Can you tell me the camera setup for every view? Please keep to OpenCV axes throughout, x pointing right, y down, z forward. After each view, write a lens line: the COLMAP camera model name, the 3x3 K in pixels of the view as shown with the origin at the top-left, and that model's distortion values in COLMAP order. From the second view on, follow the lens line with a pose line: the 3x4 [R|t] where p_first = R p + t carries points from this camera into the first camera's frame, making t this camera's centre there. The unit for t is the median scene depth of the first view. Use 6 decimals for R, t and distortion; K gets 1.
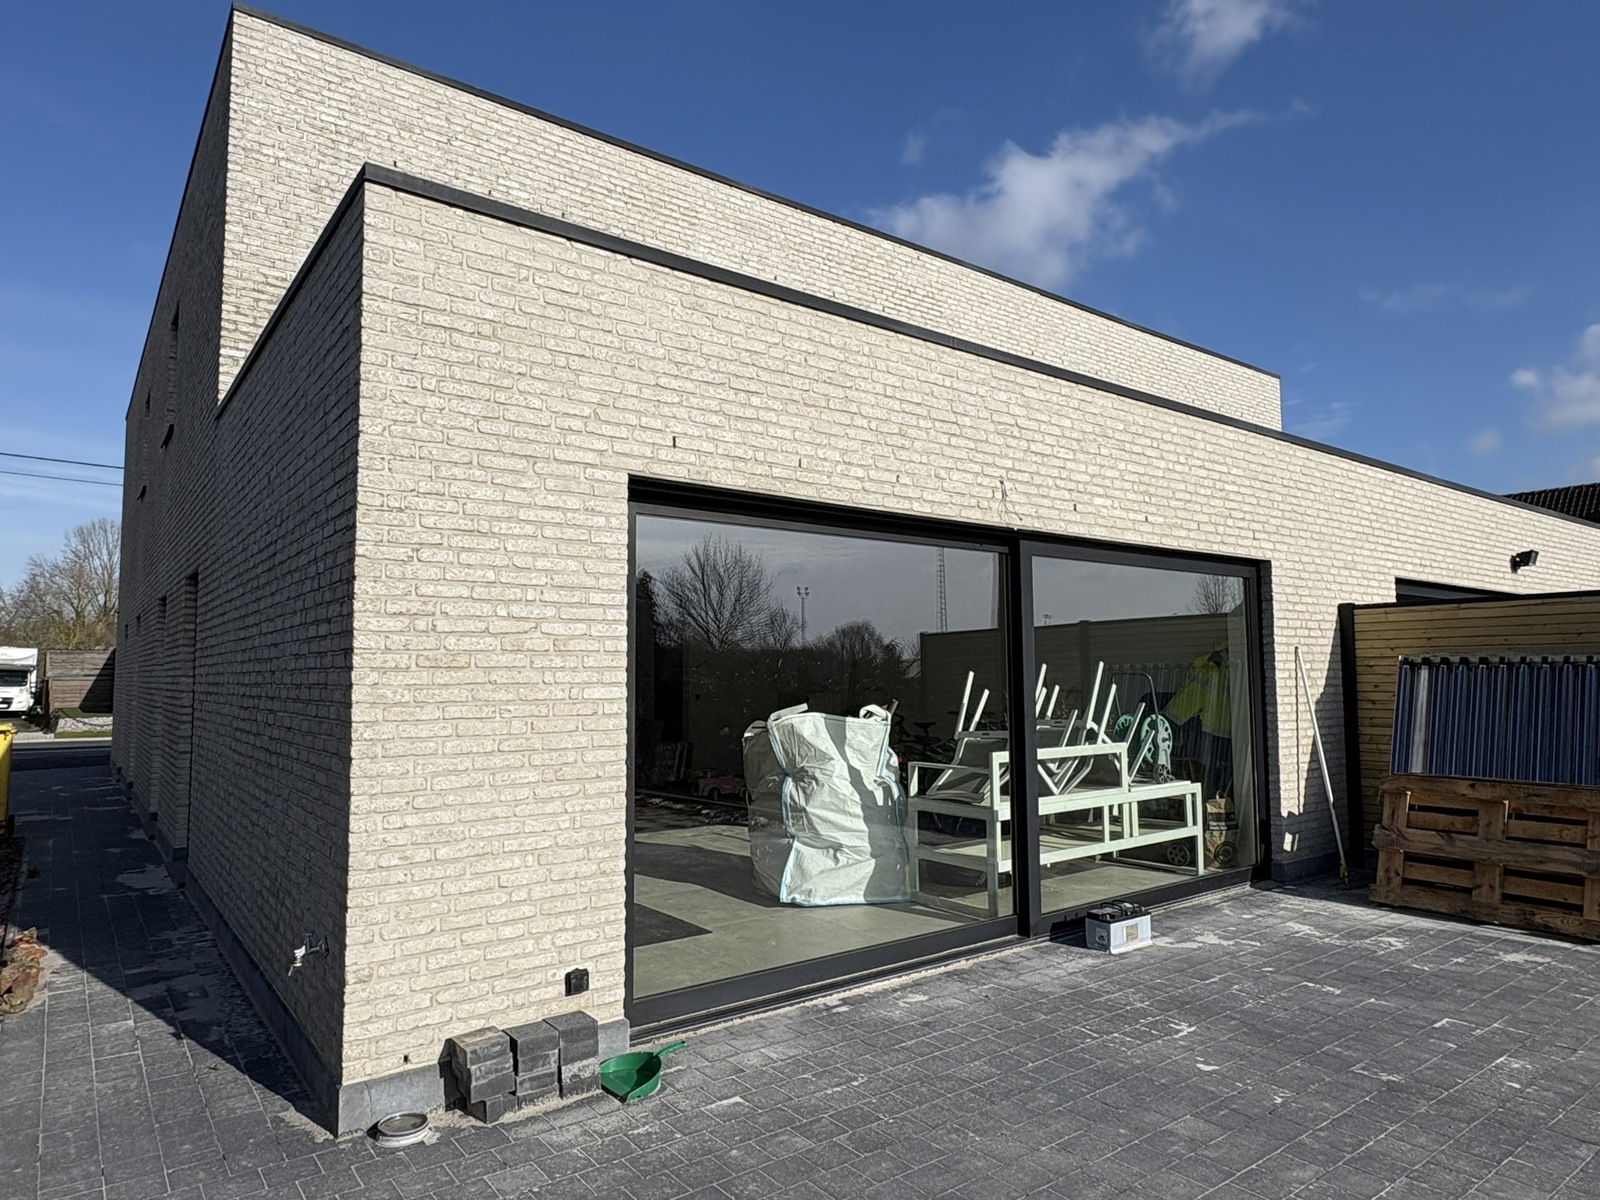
lens RADIAL K [[999.0, 0, 800.4], [0, 999.0, 605.7], [0, 0, 1]] dist [0.000554, 0.004628]
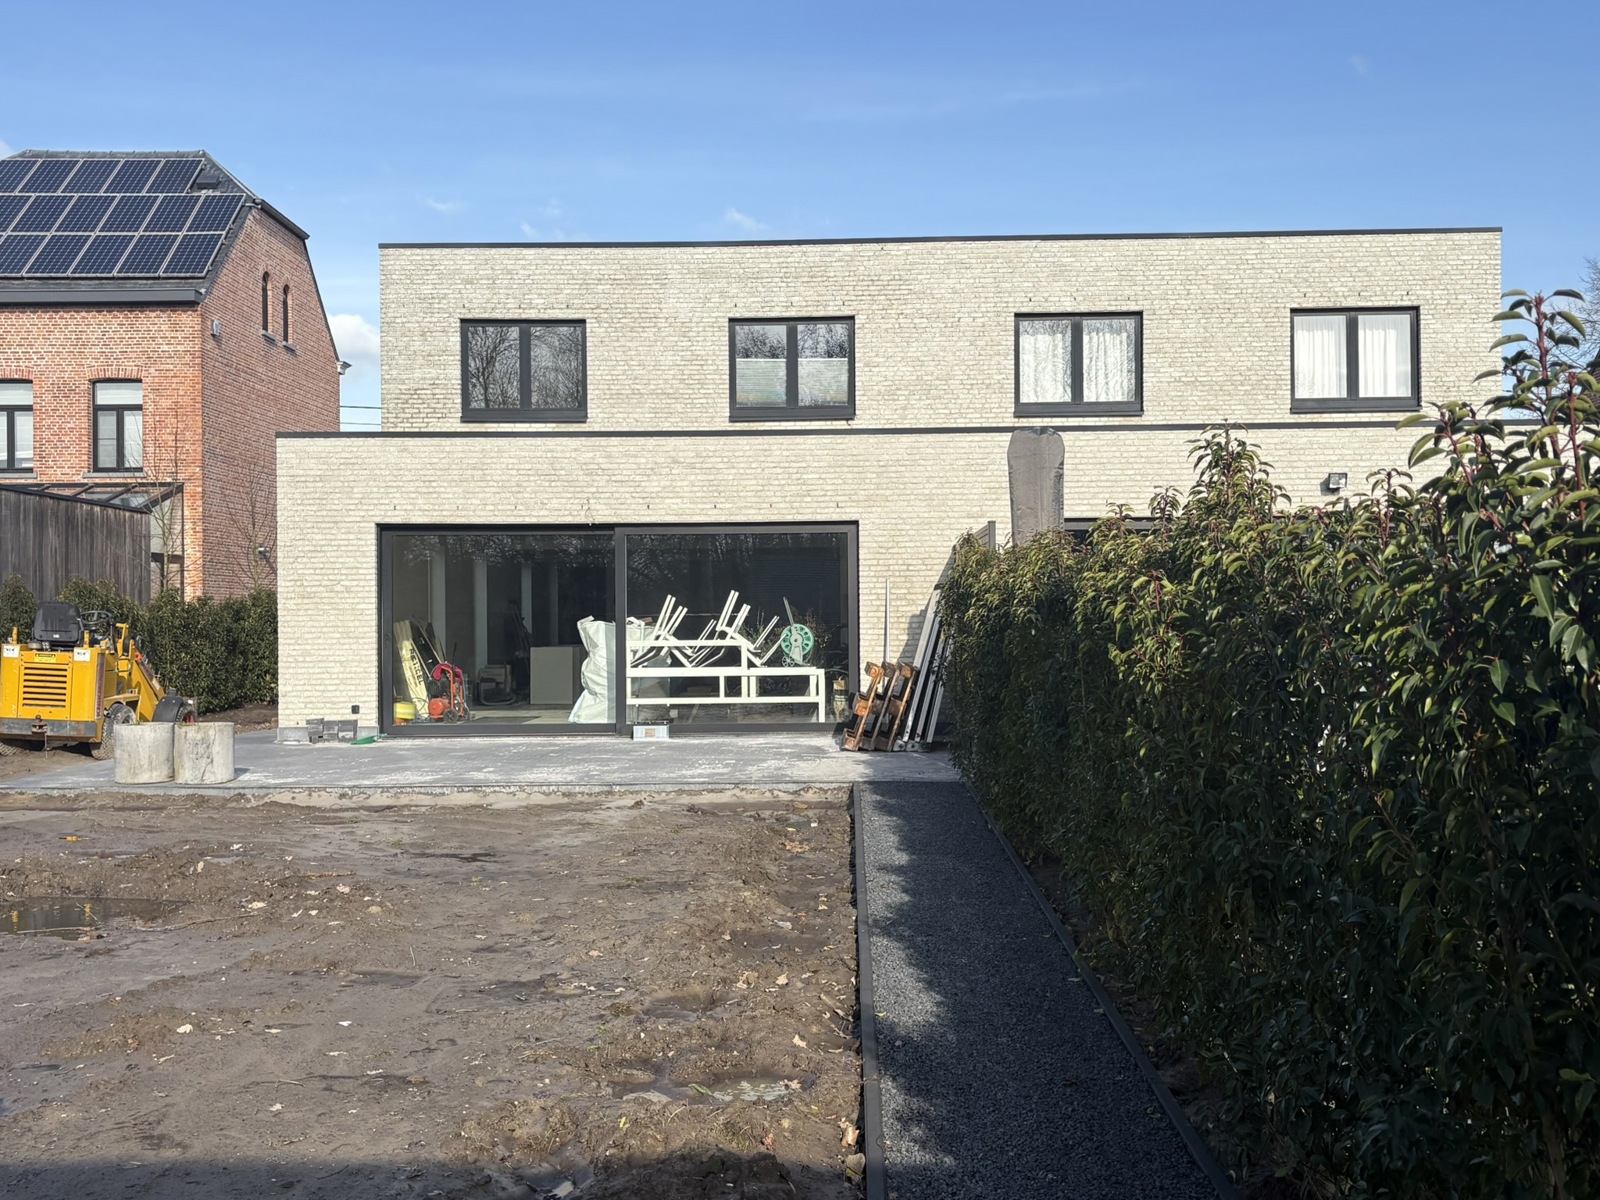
lens RADIAL K [[1699.3, 0, 816.1], [0, 1699.3, 609.6], [0, 0, 1]] dist [0.036953, 0.000000]
pose [[0.789414, -0.003056, -0.613854, 2.943624], [0.047669, 0.997273, 0.056337, -0.086571], [0.612008, -0.073735, 0.787407, -1.541040]]
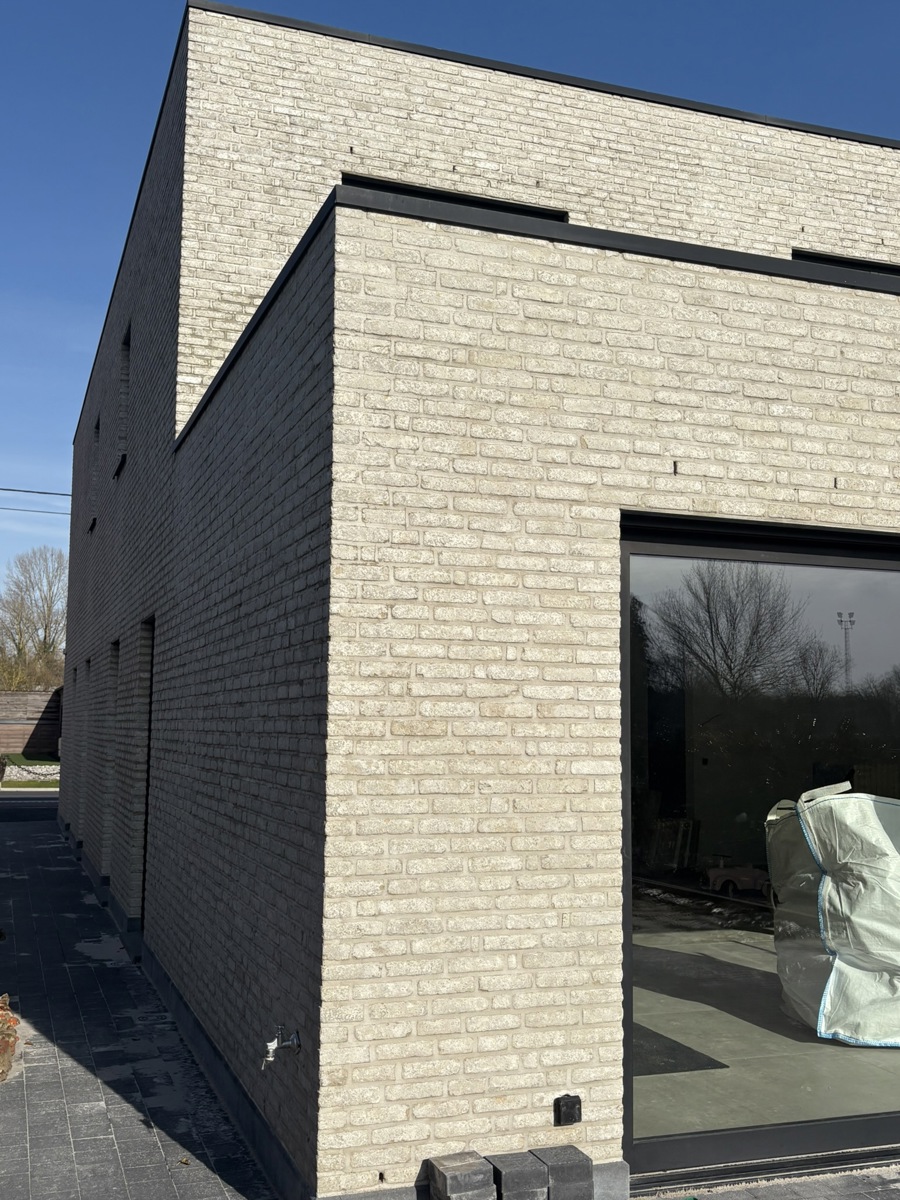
lens RADIAL K [[1274.5, 0, 443.2], [0, 1274.5, 602.3], [0, 0, 1]] dist [0.036953, 0.000000]
pose [[0.954499, -0.011878, -0.297977, 0.004230], [0.003831, 0.999612, -0.027575, -0.019778], [0.298189, 0.025179, 0.954175, -0.064137]]
